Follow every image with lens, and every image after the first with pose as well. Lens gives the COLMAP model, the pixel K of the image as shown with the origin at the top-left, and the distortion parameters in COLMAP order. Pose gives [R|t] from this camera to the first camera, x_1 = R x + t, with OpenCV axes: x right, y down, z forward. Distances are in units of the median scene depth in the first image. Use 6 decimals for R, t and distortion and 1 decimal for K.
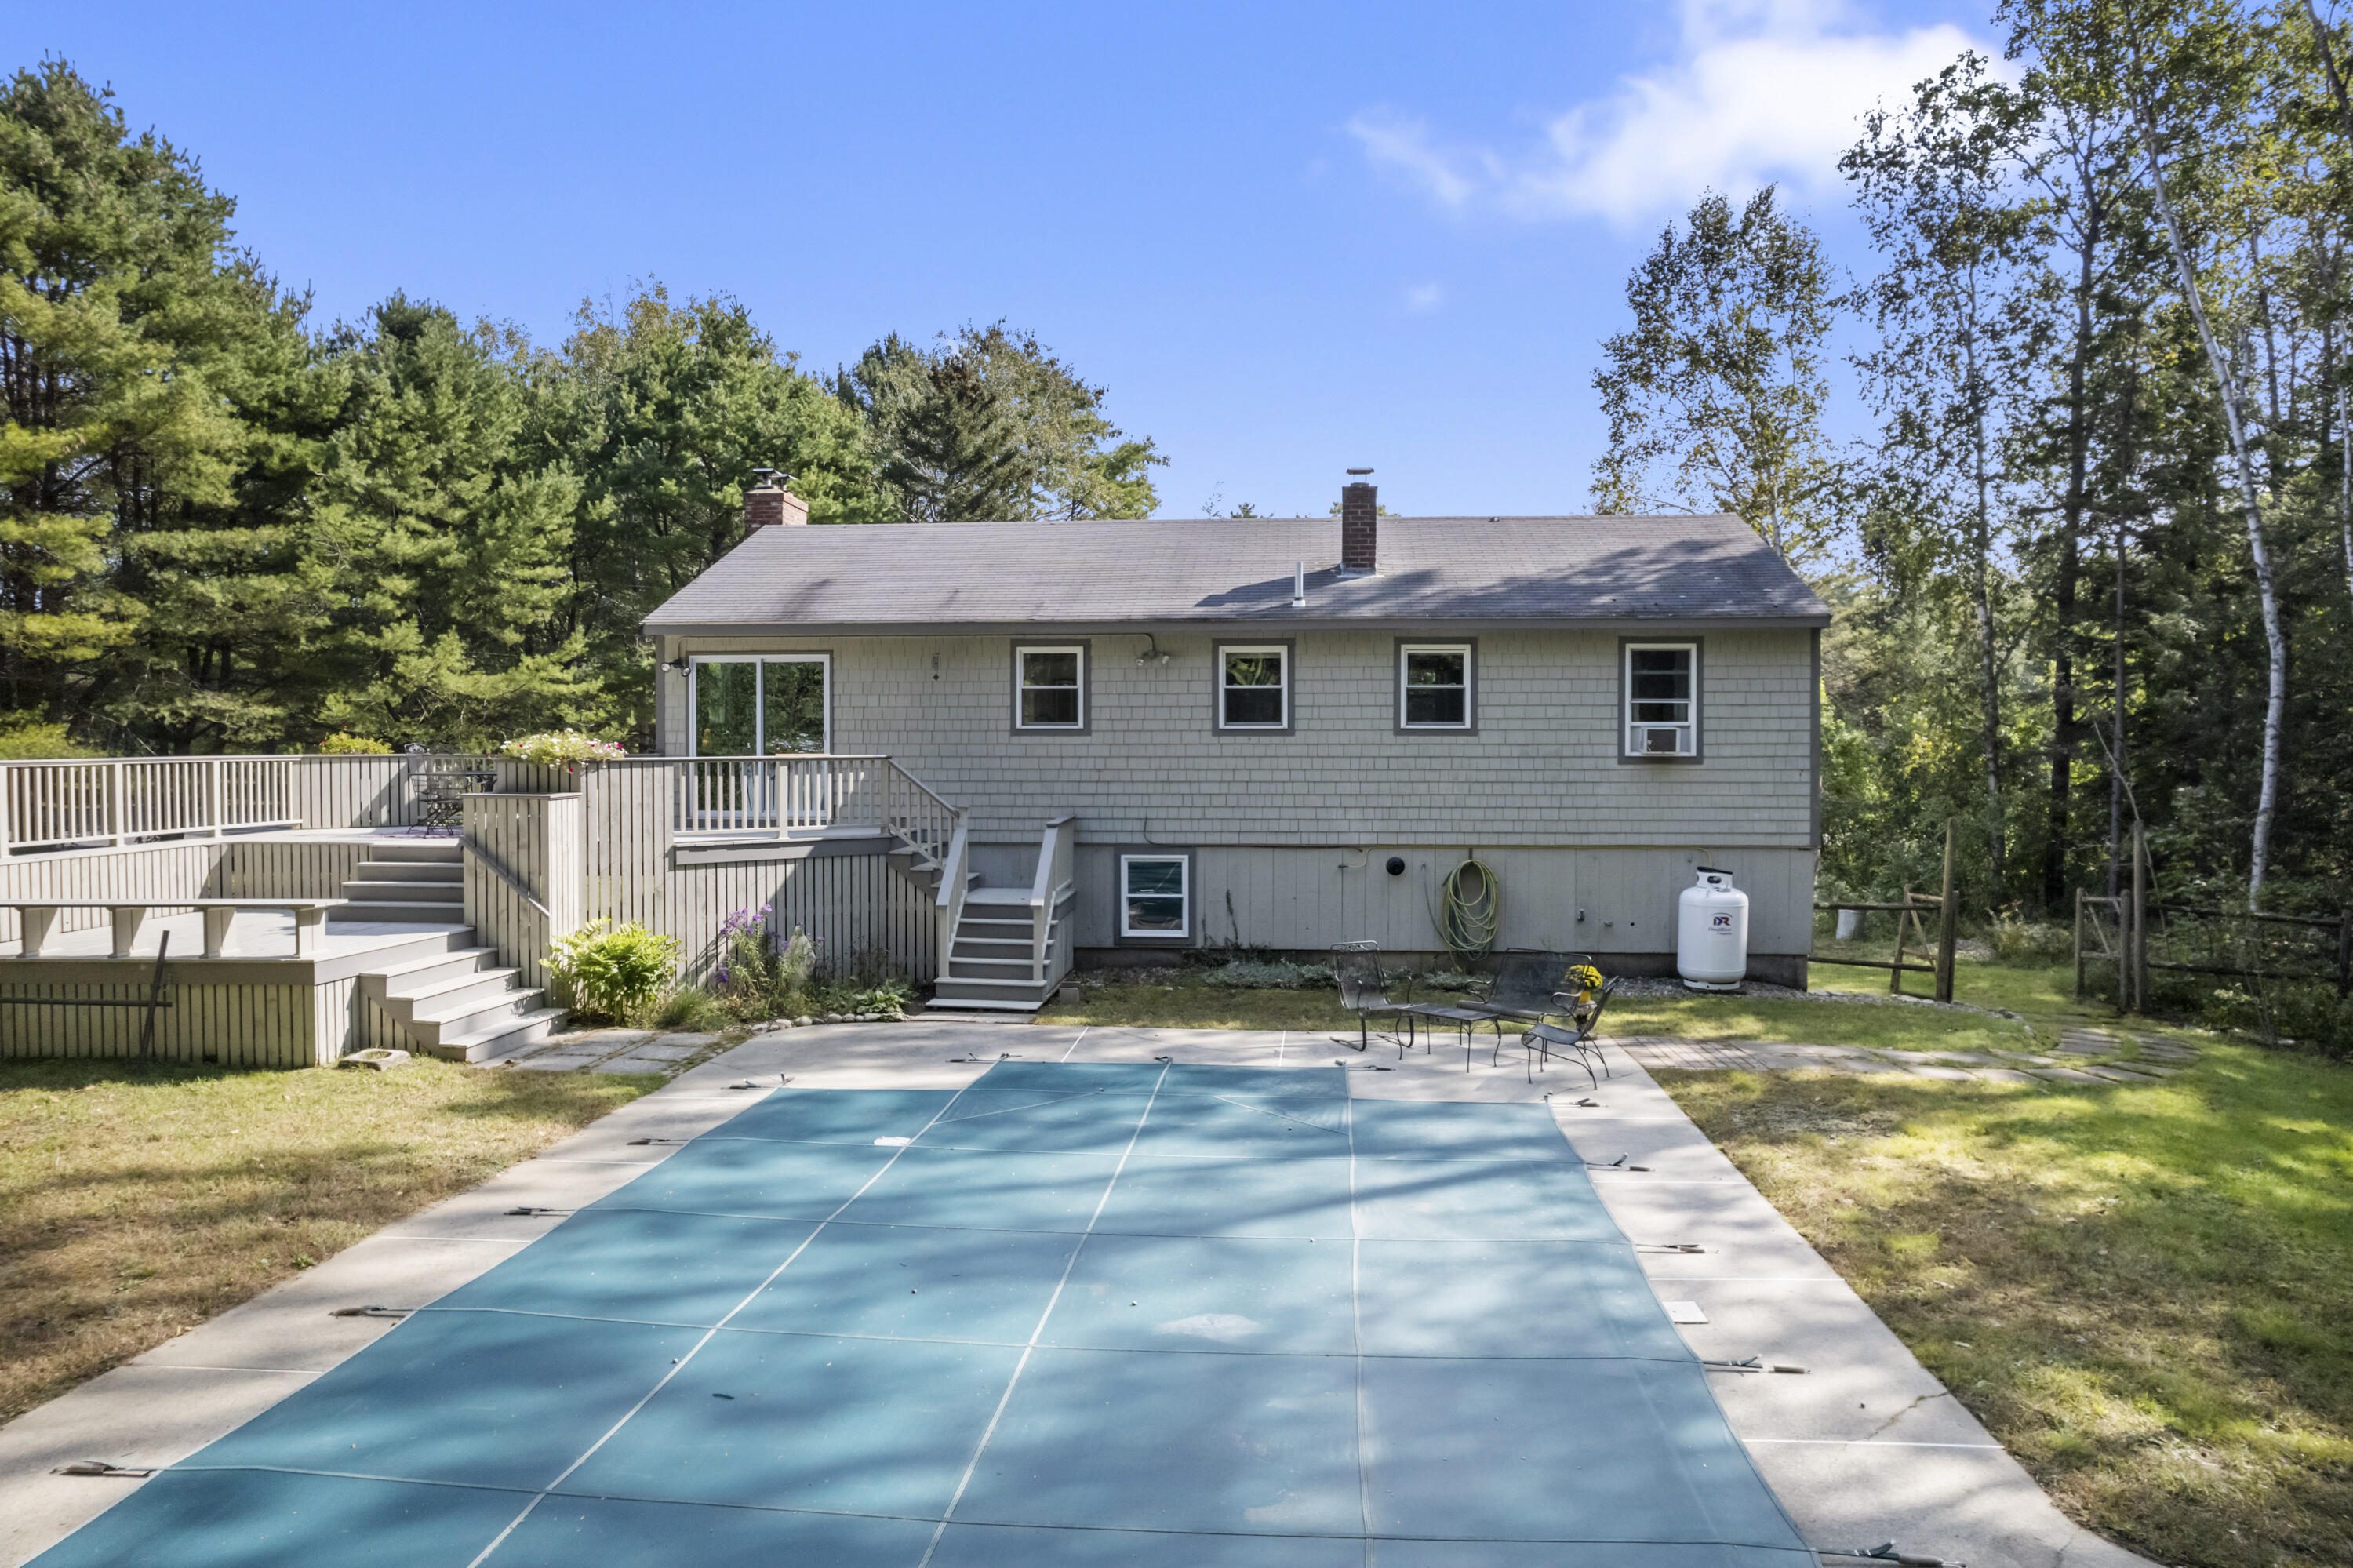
lens RADIAL K [[1482.6, 0, 1216.3], [0, 1482.6, 788.0], [0, 0, 1]] dist [-0.040906, -0.000802]
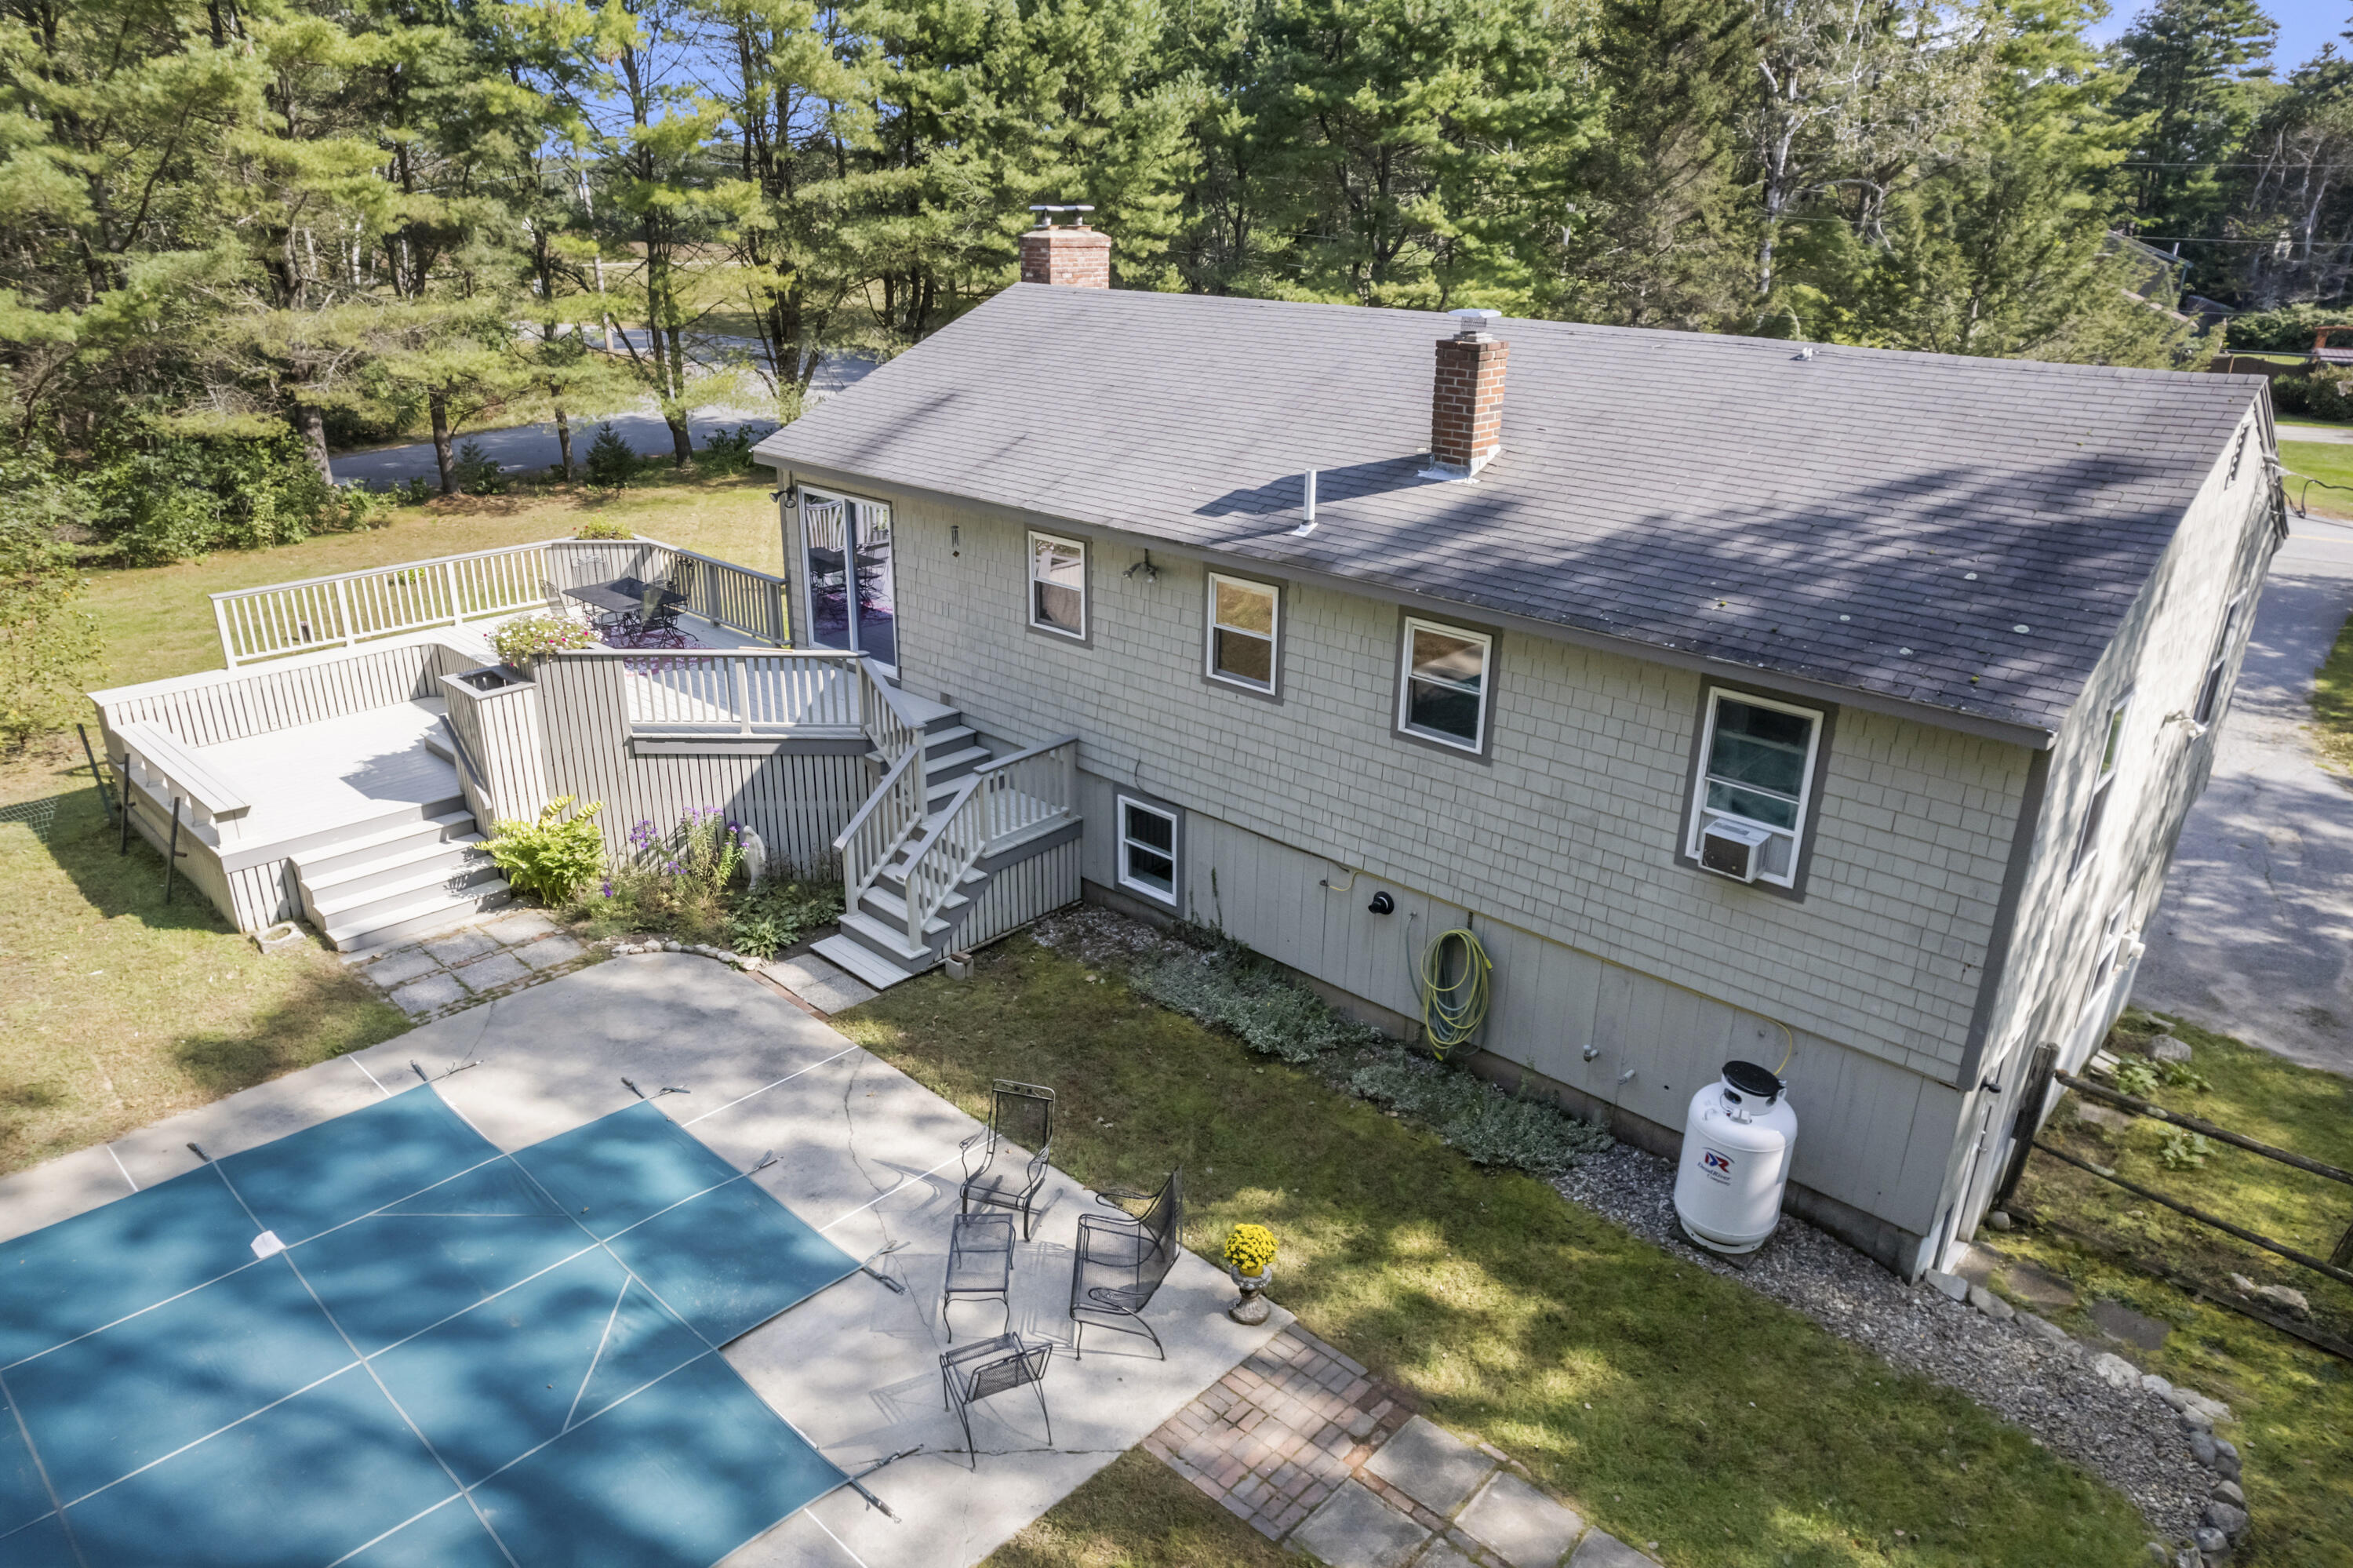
lens RADIAL K [[1482.6, 0, 1216.3], [0, 1482.6, 788.0], [0, 0, 1]] dist [-0.040906, -0.000802]
pose [[0.798652, 0.236607, -0.553329, 0.446430], [-0.044257, 0.940069, 0.338101, -0.246049], [0.600164, -0.245536, 0.761259, 0.396824]]
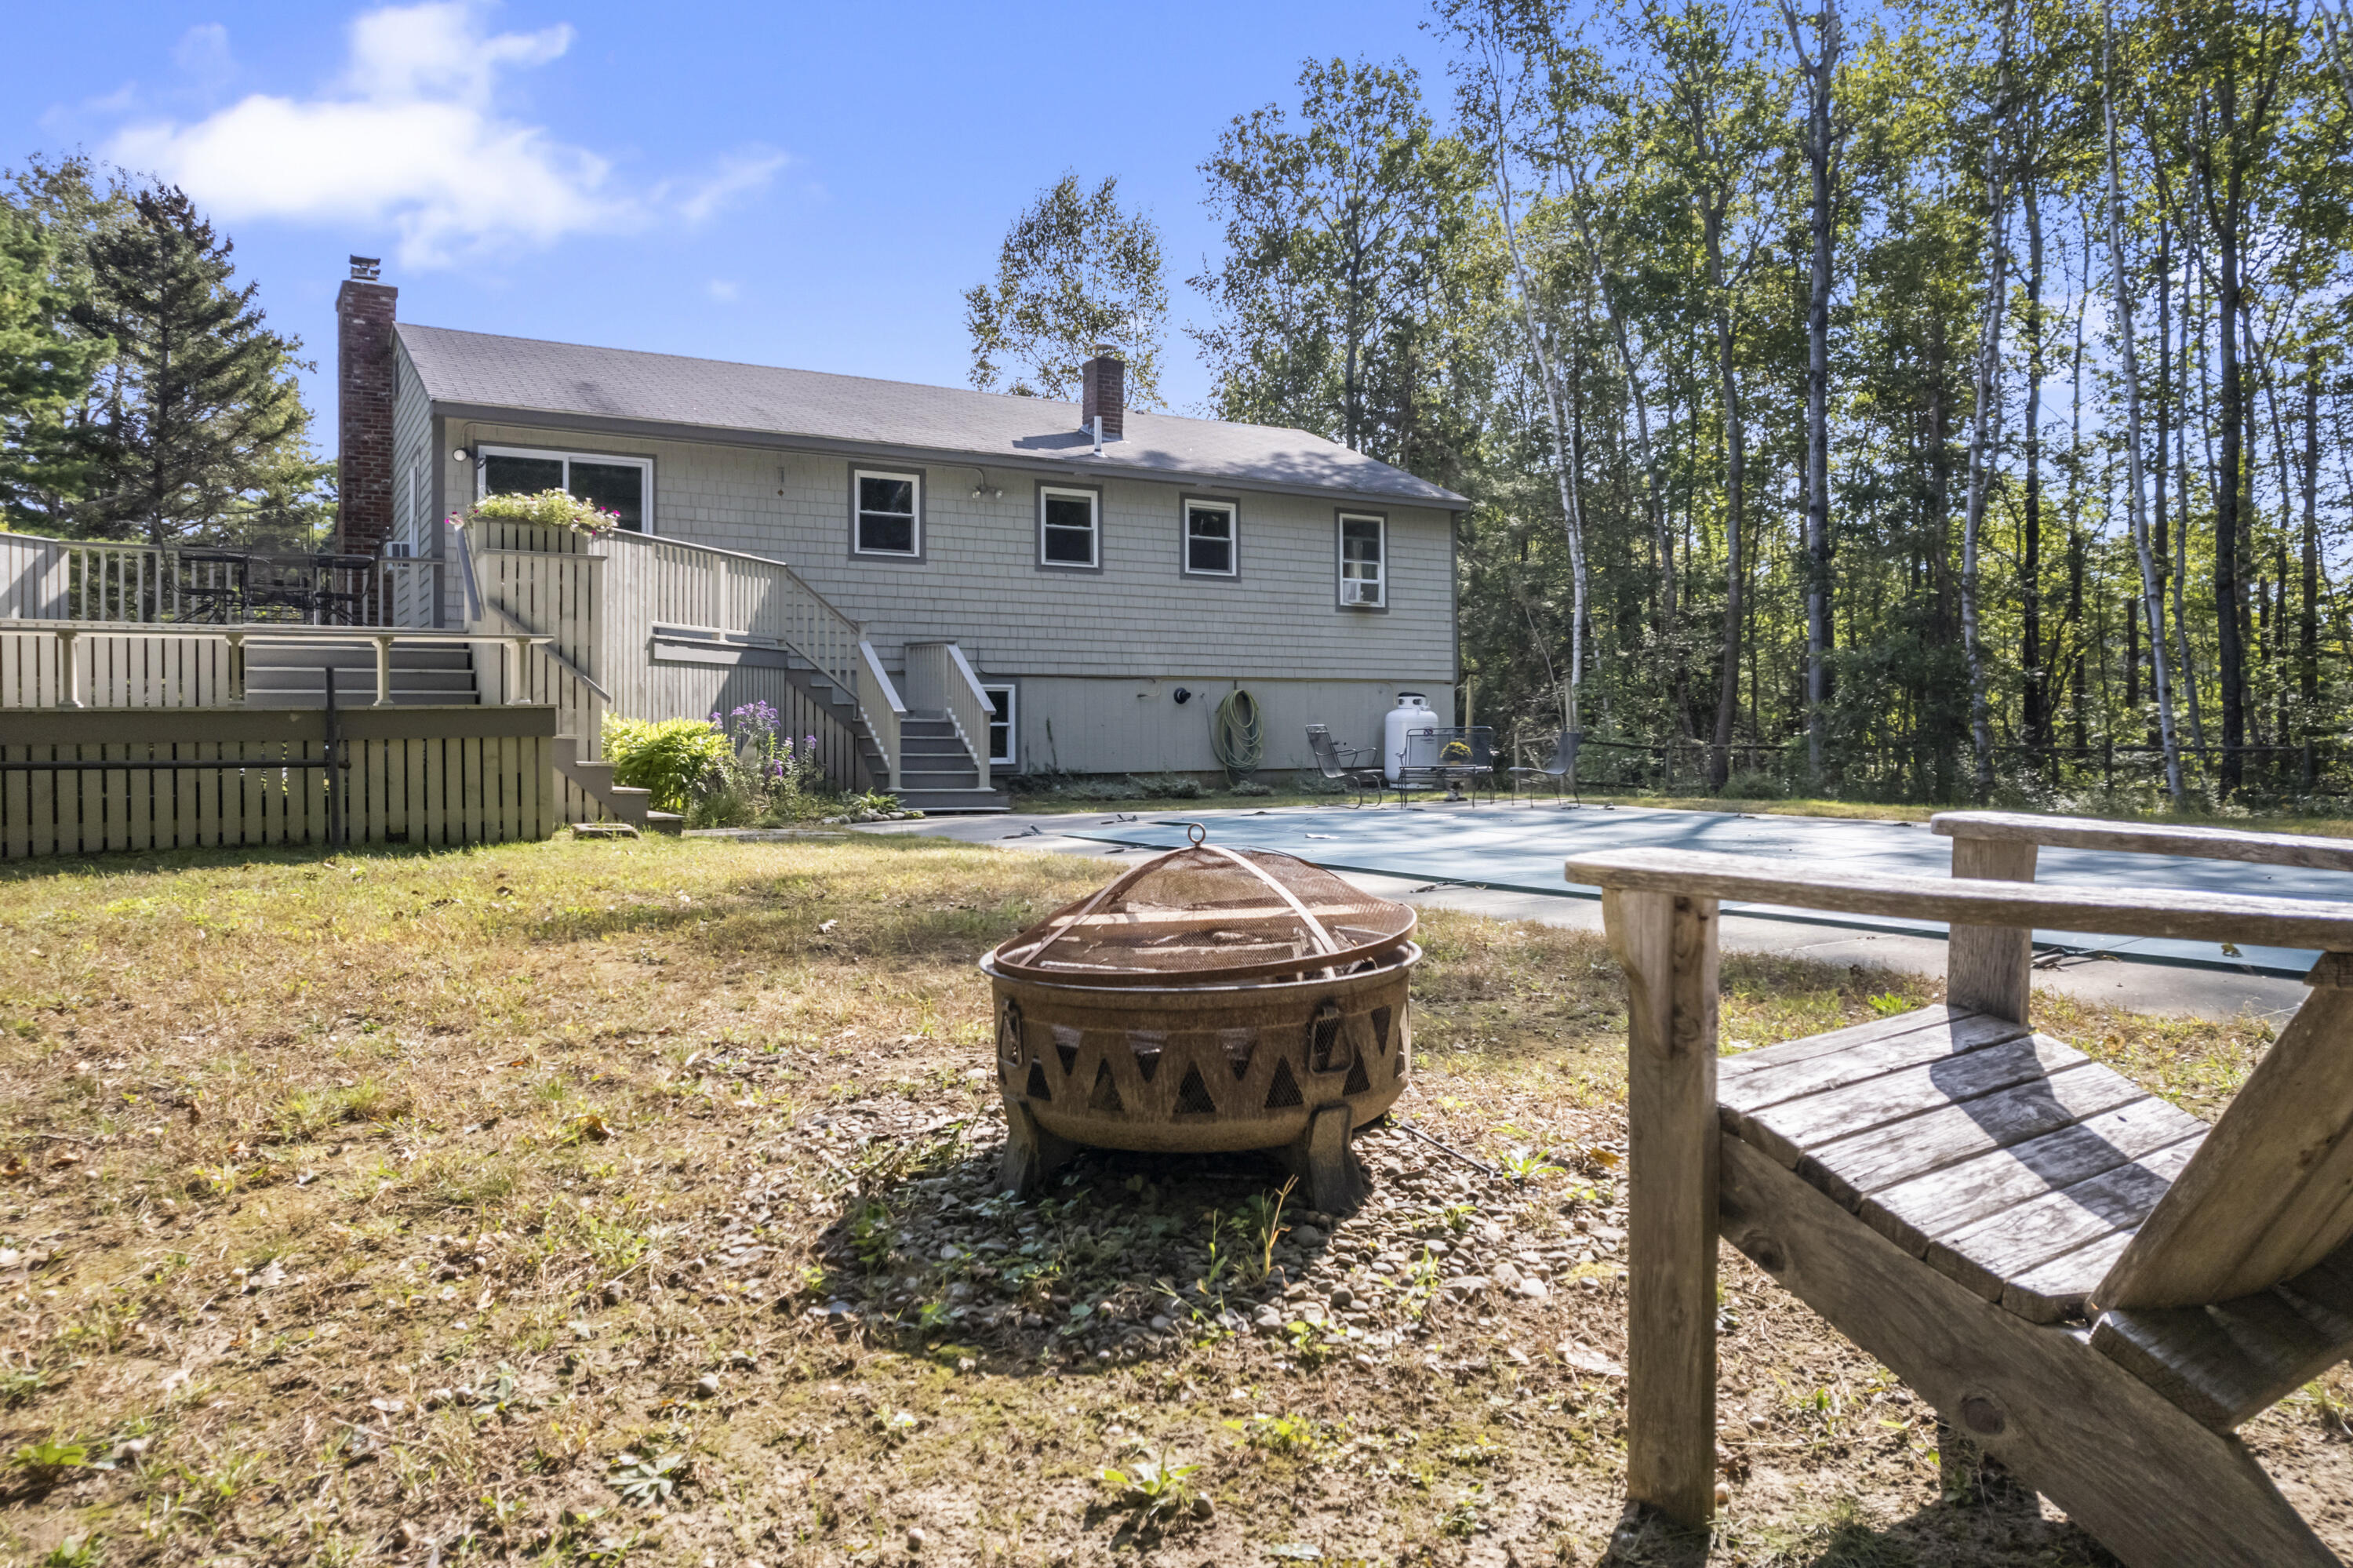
lens RADIAL K [[1492.3, 0, 1176.5], [0, 1492.3, 784.0], [0, 0, 1]] dist [-0.078942, 0.069533]
pose [[0.800181, -0.025563, 0.599214, -0.556949], [0.027970, 0.999595, 0.005293, 0.112695], [-0.599106, 0.012525, 0.800572, 0.095802]]
